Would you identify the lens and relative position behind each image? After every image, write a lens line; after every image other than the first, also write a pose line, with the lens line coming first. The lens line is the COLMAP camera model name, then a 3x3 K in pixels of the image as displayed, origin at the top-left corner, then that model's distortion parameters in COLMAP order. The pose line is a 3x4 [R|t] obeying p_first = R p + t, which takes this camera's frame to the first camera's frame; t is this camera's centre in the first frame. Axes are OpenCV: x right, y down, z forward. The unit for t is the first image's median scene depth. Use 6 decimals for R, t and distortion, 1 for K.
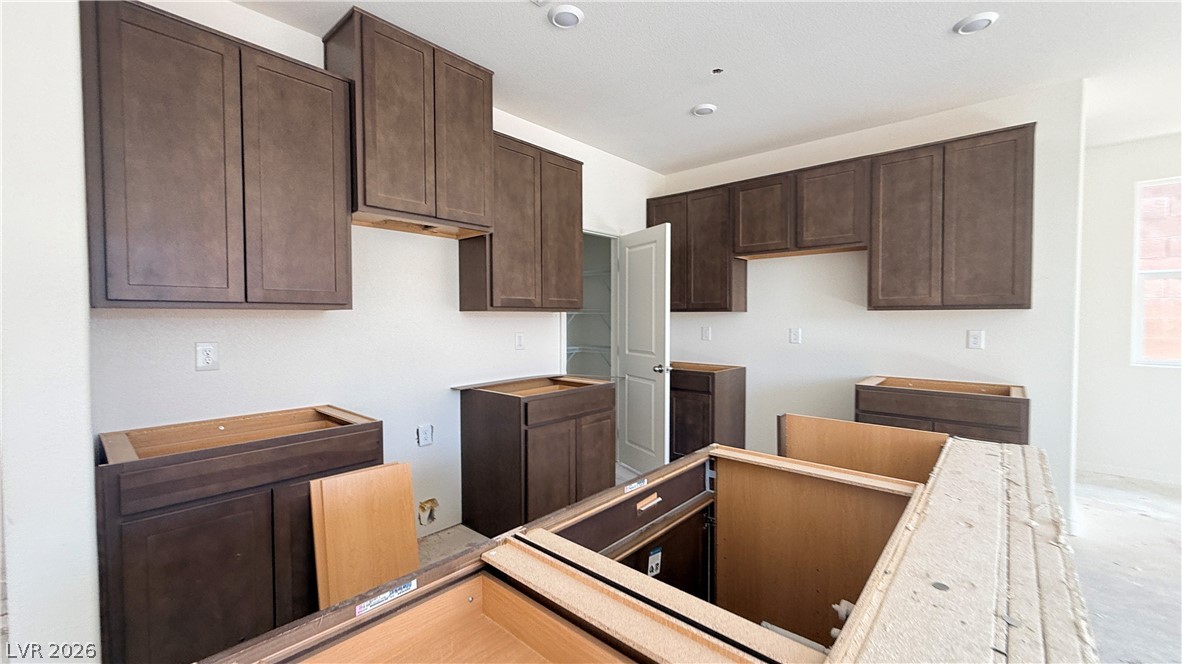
lens RADIAL K [[481.6, 0, 587.7], [0, 481.6, 329.4], [0, 0, 1]] dist [0.008754, -0.000044]
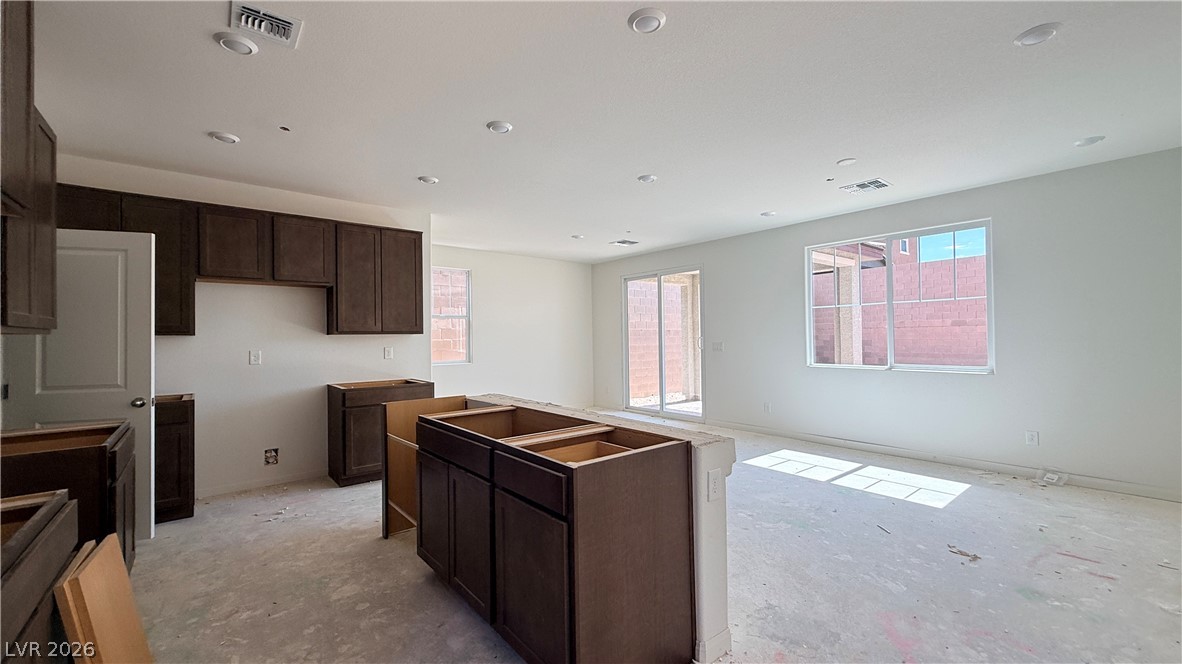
lens RADIAL K [[481.6, 0, 590.2], [0, 481.6, 331.7], [0, 0, 1]] dist [0.008754, -0.000044]
pose [[0.158930, 0.008811, 0.987251, -0.633969], [0.032486, 0.999372, -0.014149, -0.005497], [-0.986755, 0.034320, 0.158544, 0.089338]]
